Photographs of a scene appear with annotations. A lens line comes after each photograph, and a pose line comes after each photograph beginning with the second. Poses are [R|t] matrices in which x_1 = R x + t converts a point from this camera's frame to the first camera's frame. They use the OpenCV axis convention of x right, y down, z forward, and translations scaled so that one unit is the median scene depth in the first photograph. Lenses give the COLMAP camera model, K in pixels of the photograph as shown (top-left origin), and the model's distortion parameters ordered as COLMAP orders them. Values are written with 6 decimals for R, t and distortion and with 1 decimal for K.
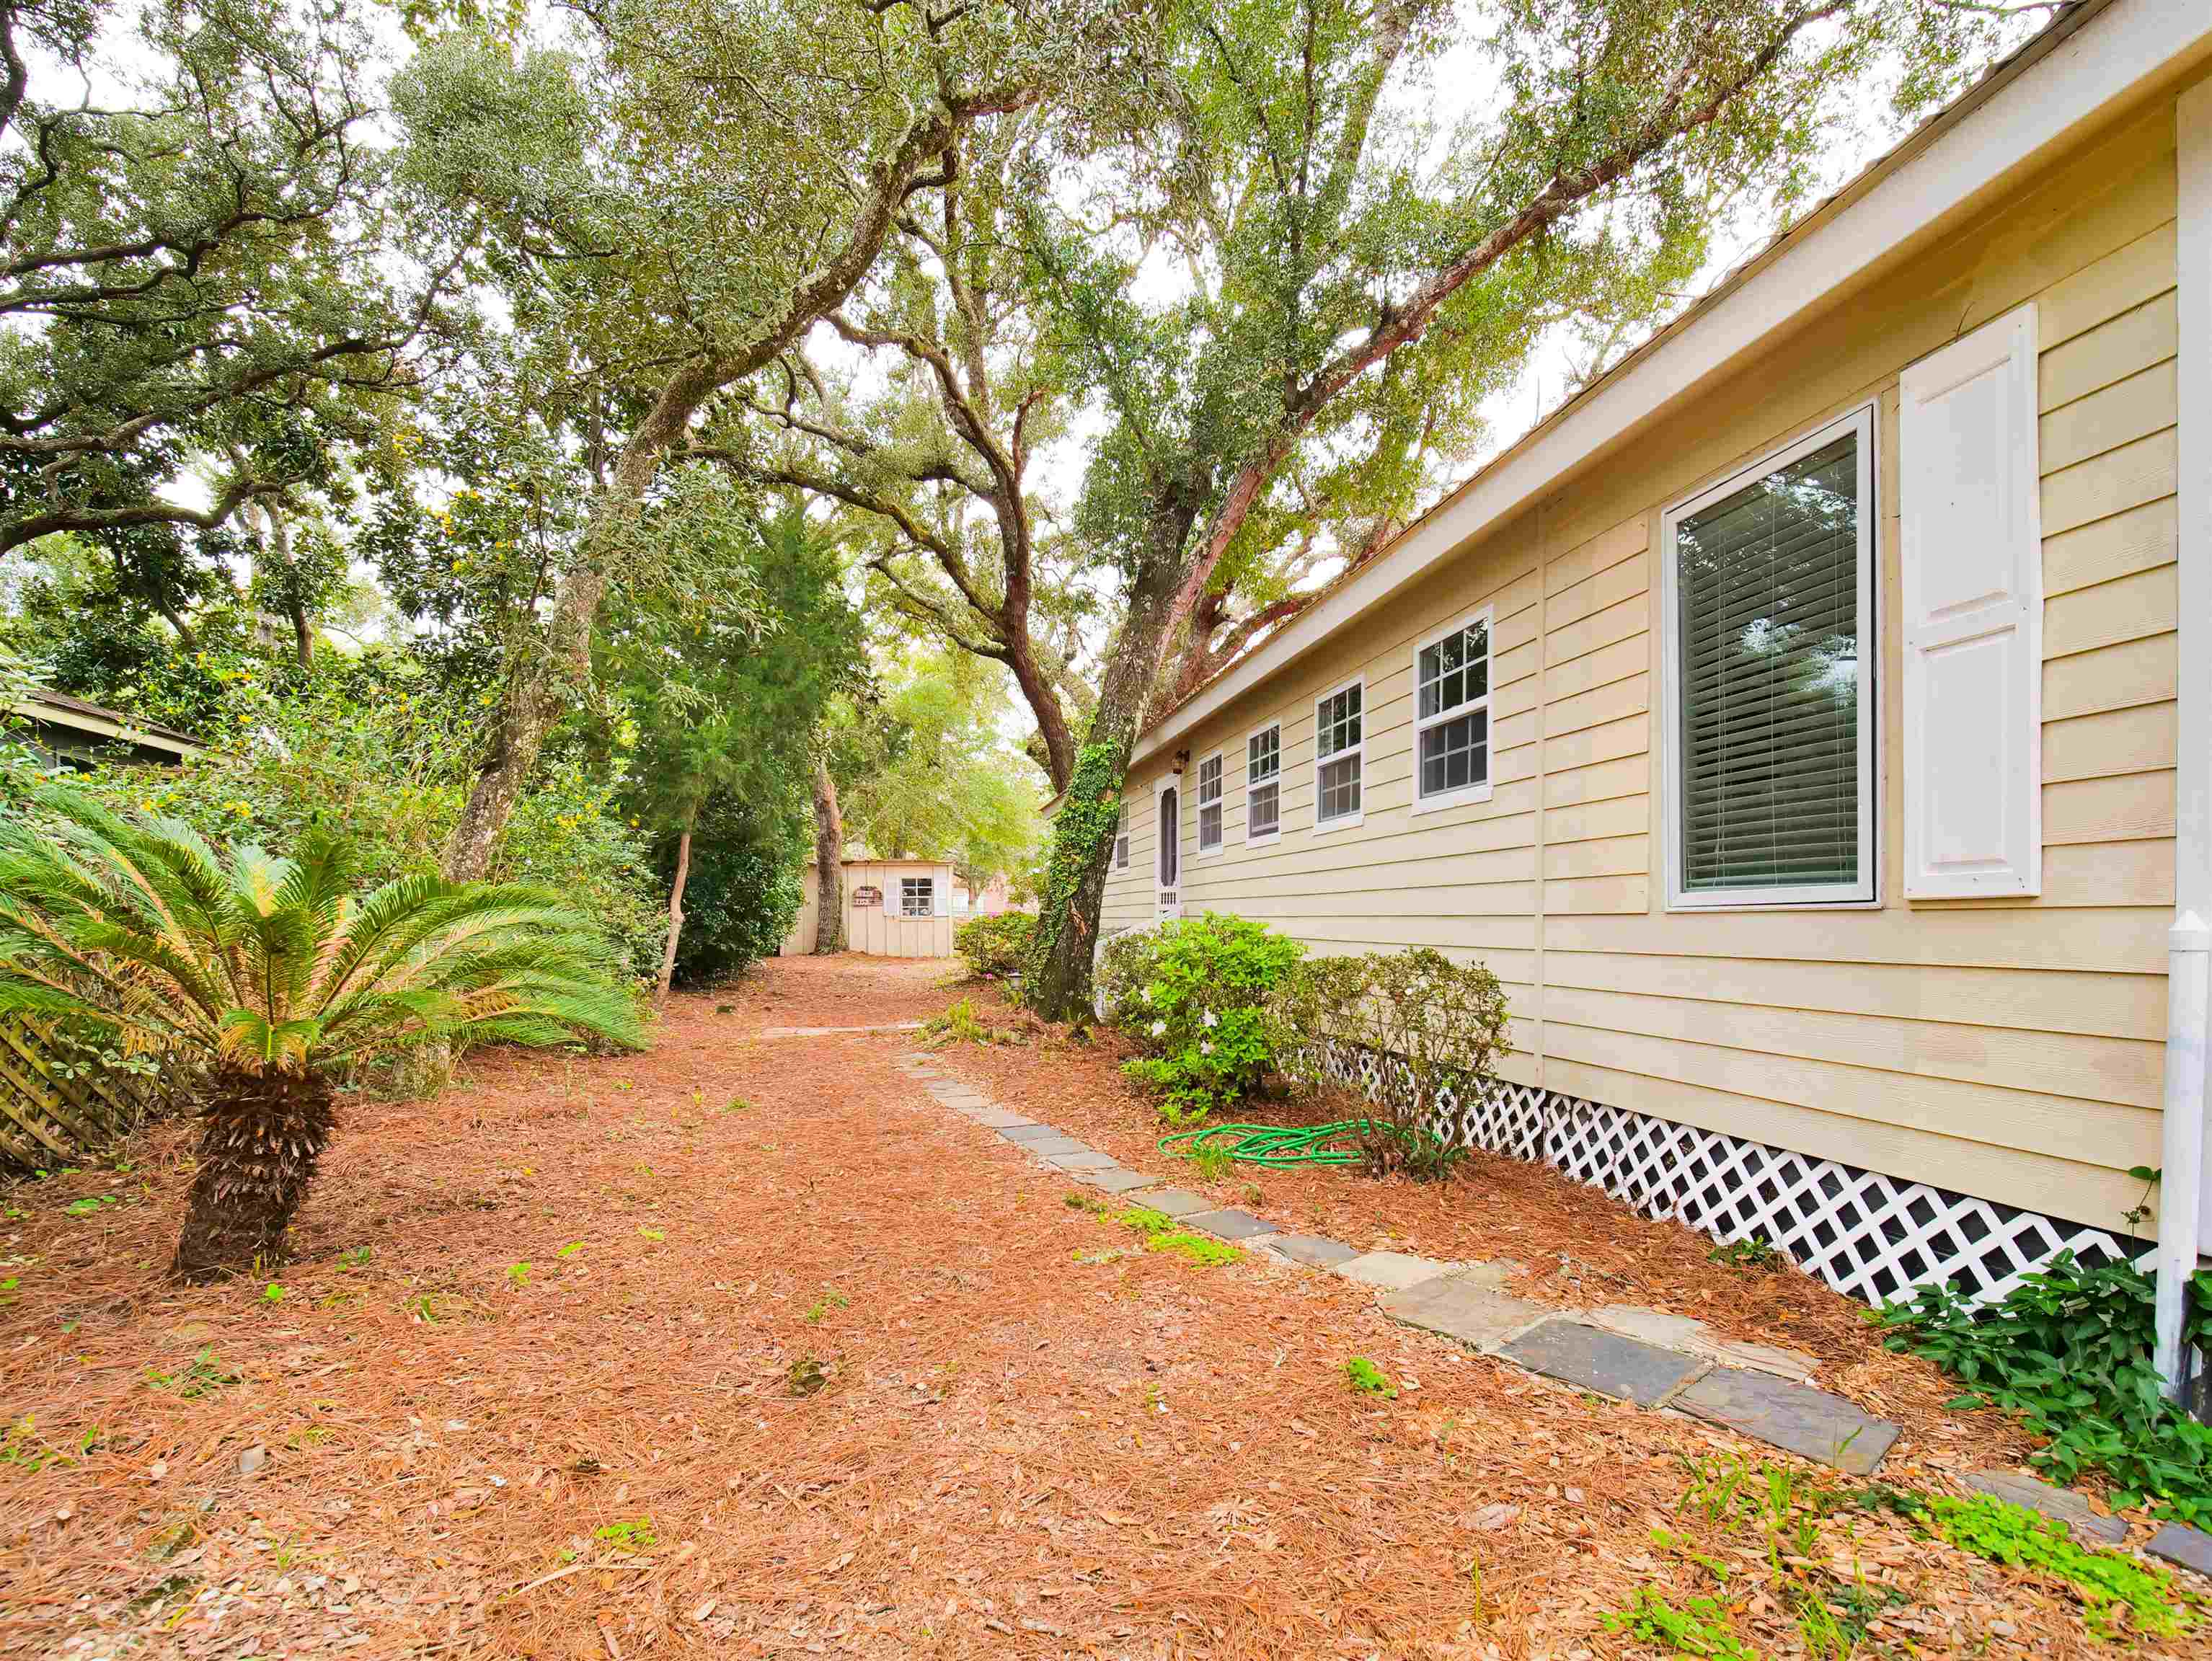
lens RADIAL K [[1027.2, 0, 1104.7], [0, 1027.2, 935.8], [0, 0, 1]] dist [-0.014217, -0.001166]
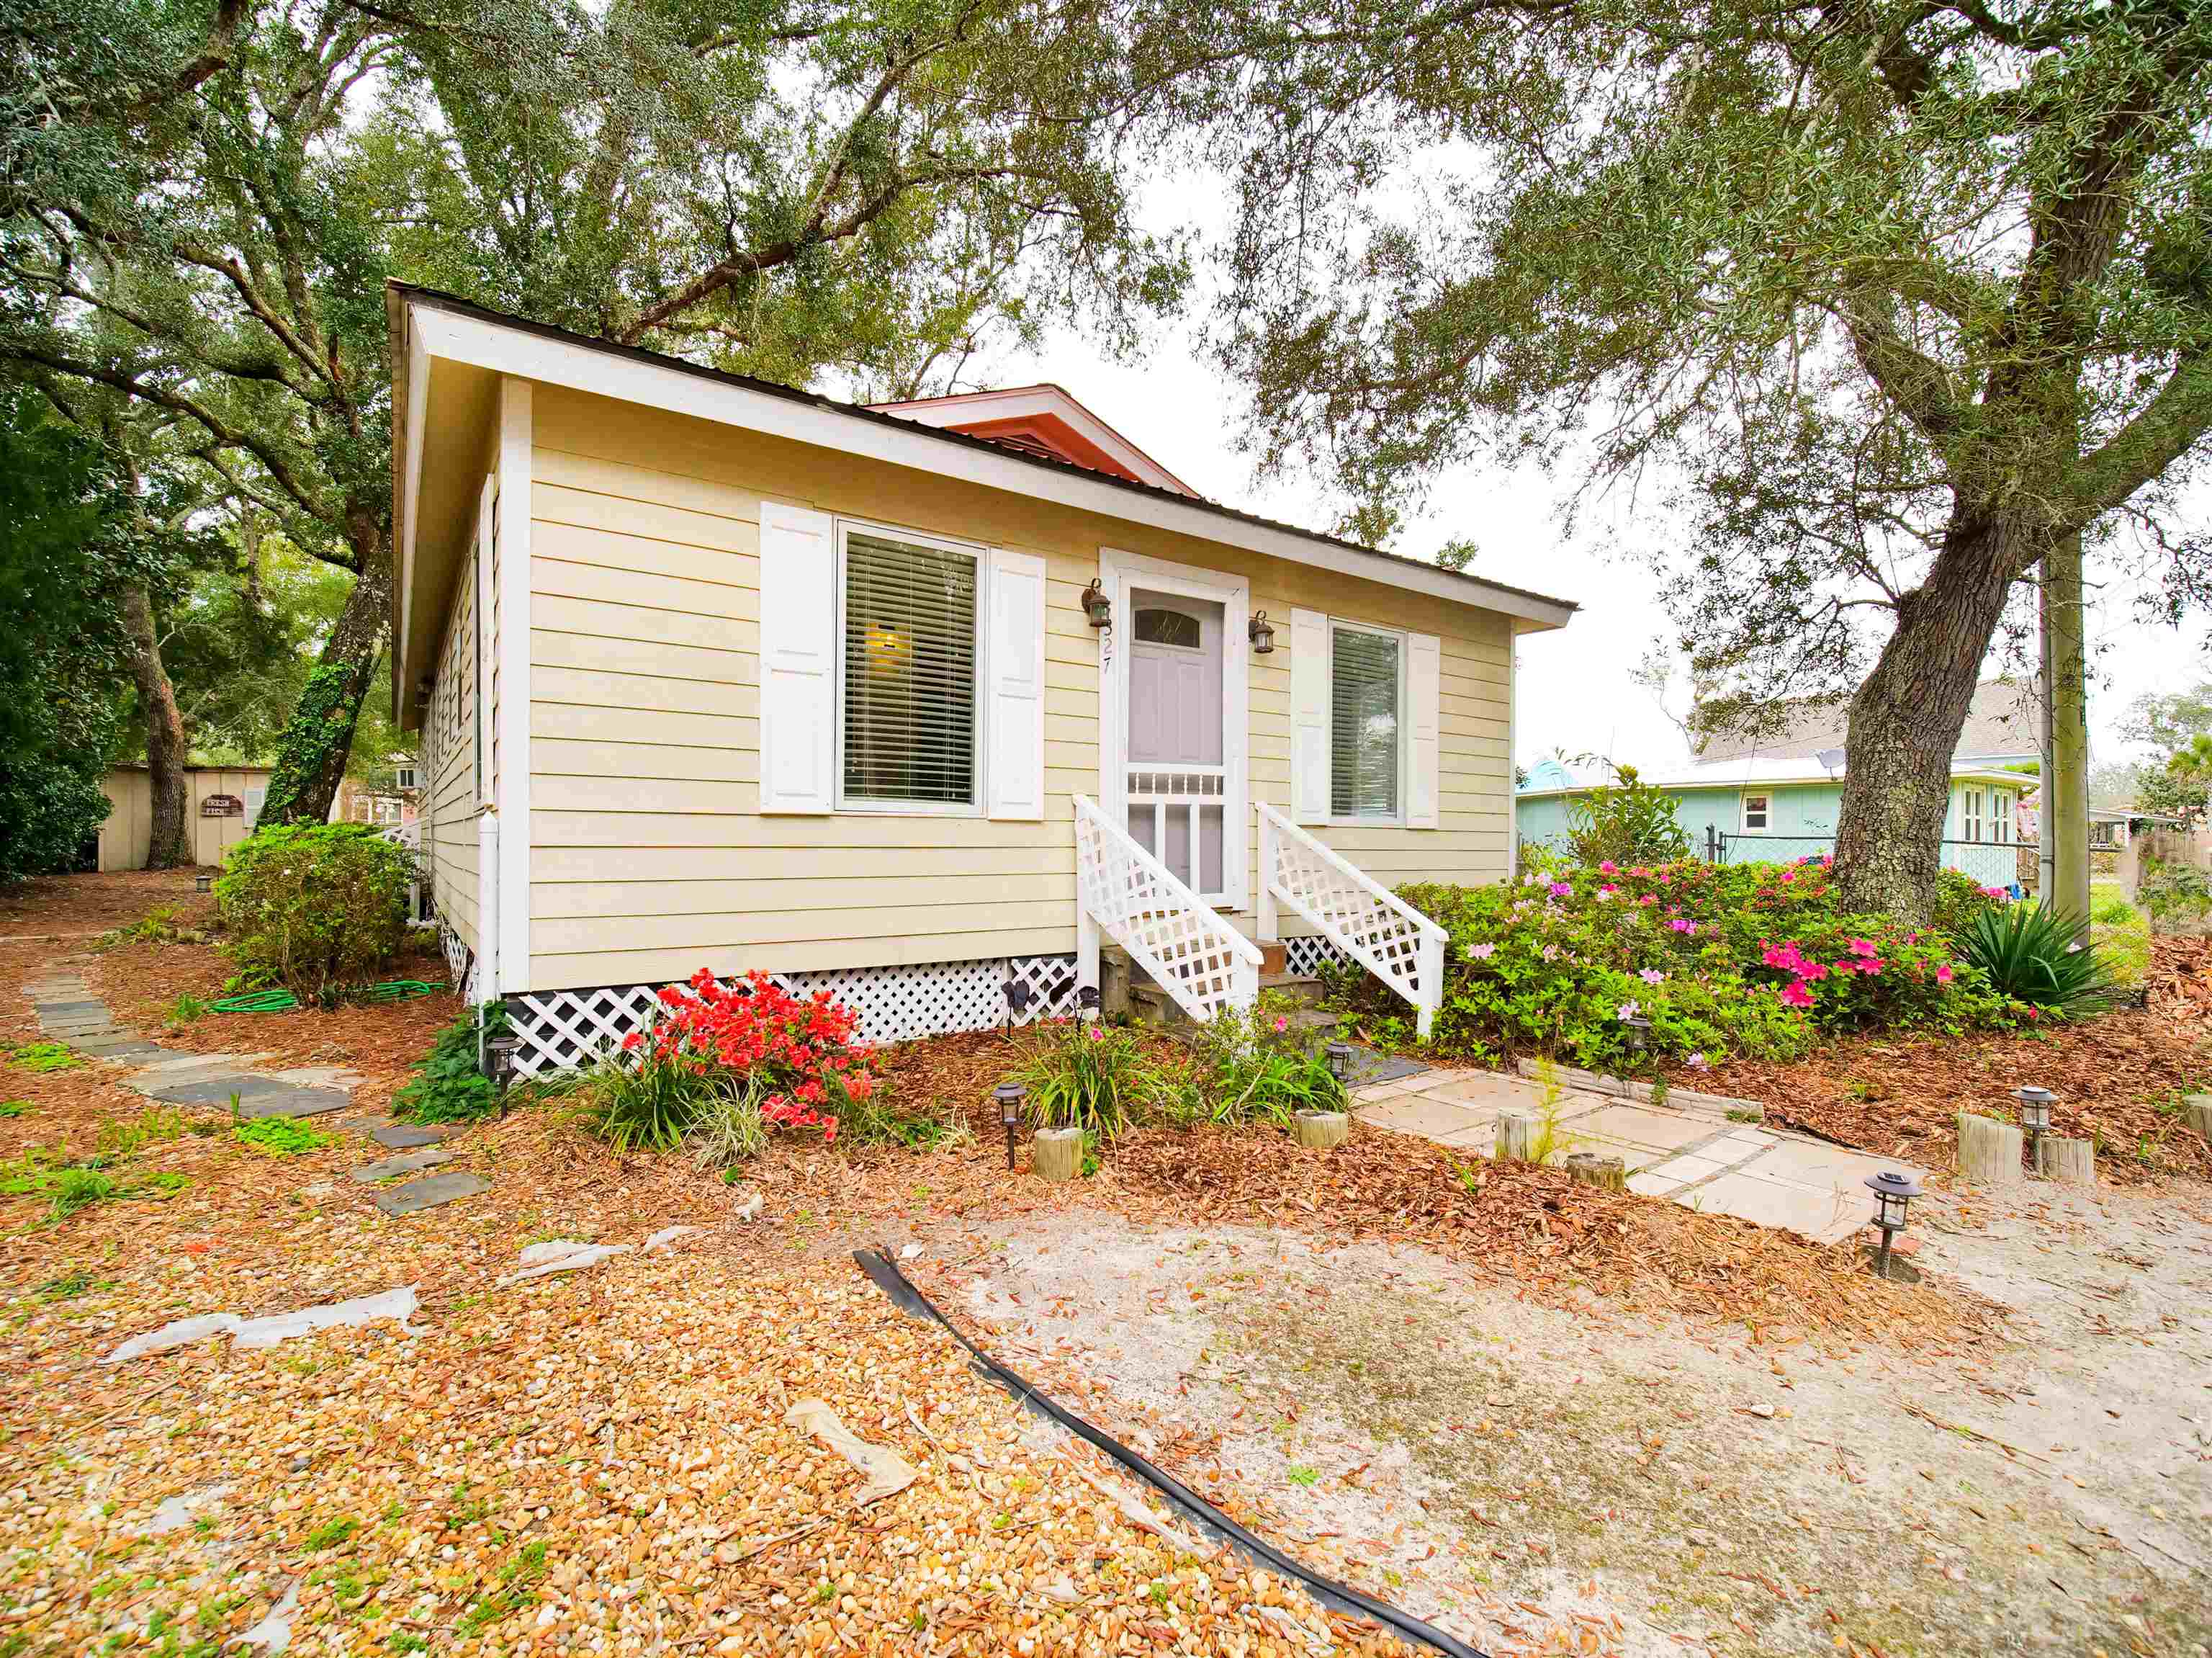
lens RADIAL K [[1003.6, 0, 1098.2], [0, 1003.6, 839.5], [0, 0, 1]] dist [-0.016635, -0.000942]
pose [[0.918884, 0.004327, 0.394504, 0.592213], [0.001548, 0.999893, -0.014572, 0.024371], [-0.394524, 0.014001, 0.918779, -0.507369]]
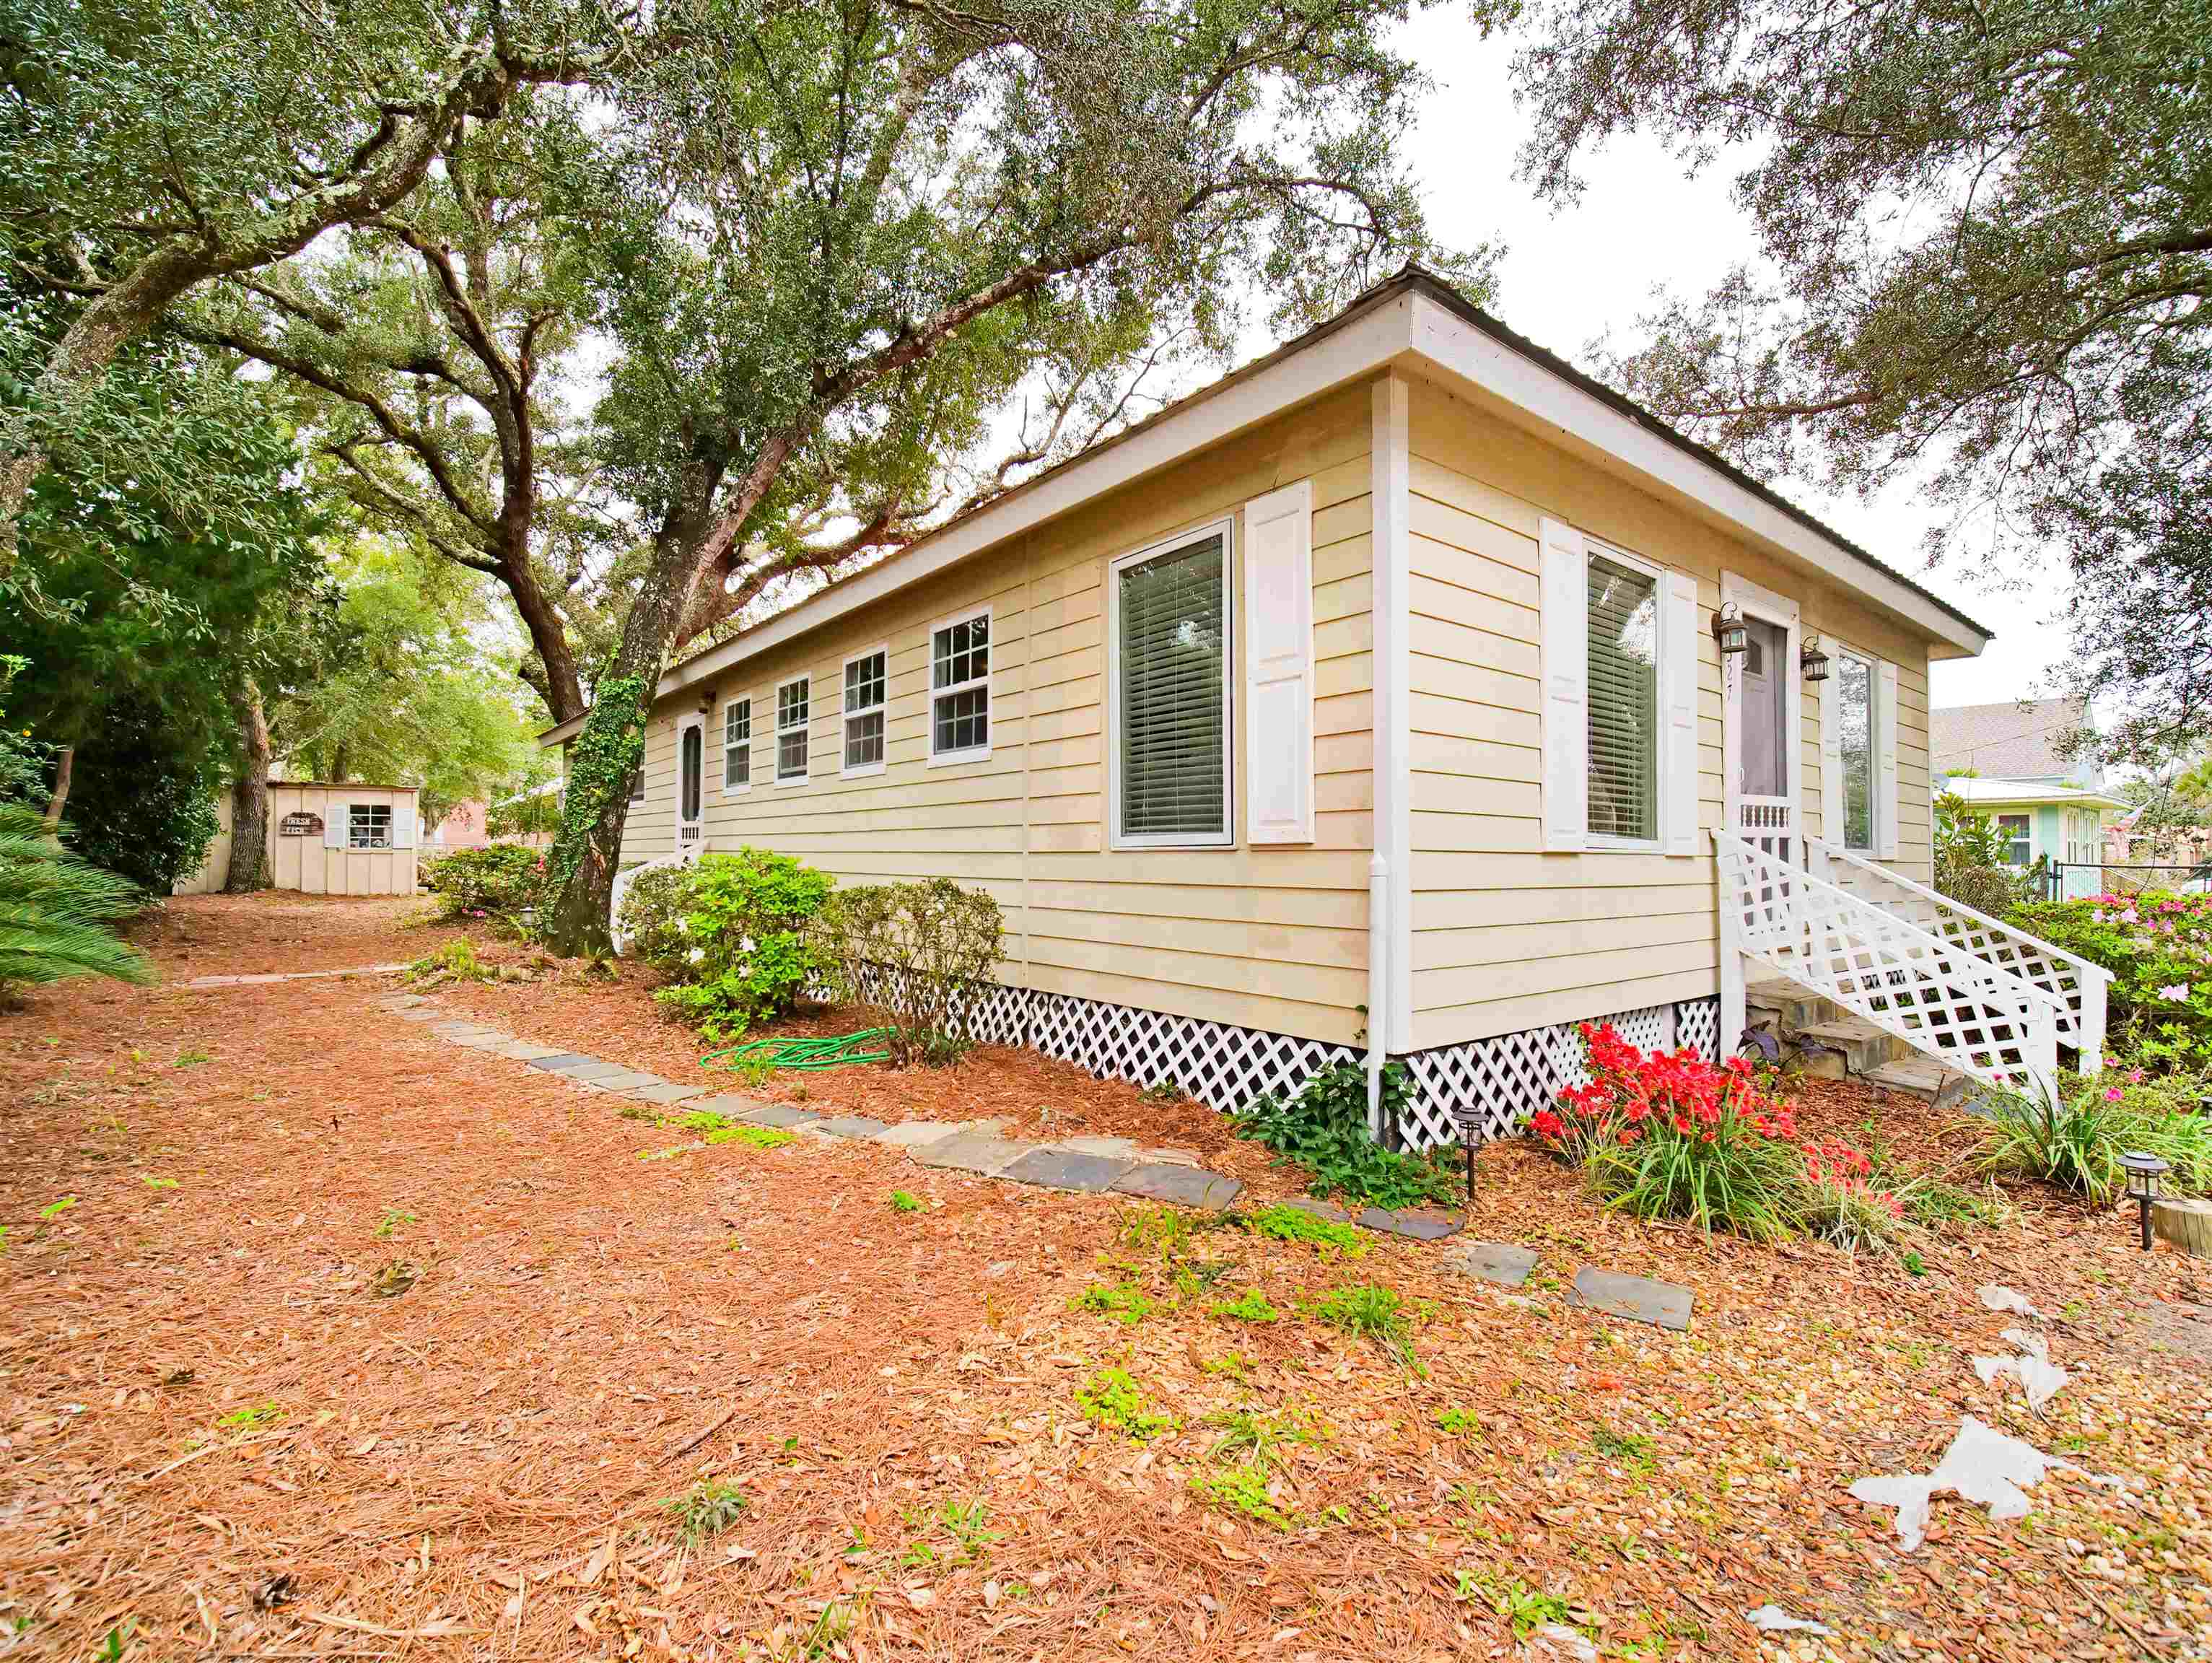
lens RADIAL K [[1022.8, 0, 1069.0], [0, 1022.8, 824.4], [0, 0, 1]] dist [-0.014745, -0.001413]
pose [[0.902477, 0.019598, 0.430291, -0.067169], [0.000282, 0.998937, -0.046089, 0.003540], [-0.430737, 0.041716, 0.901513, -0.152660]]
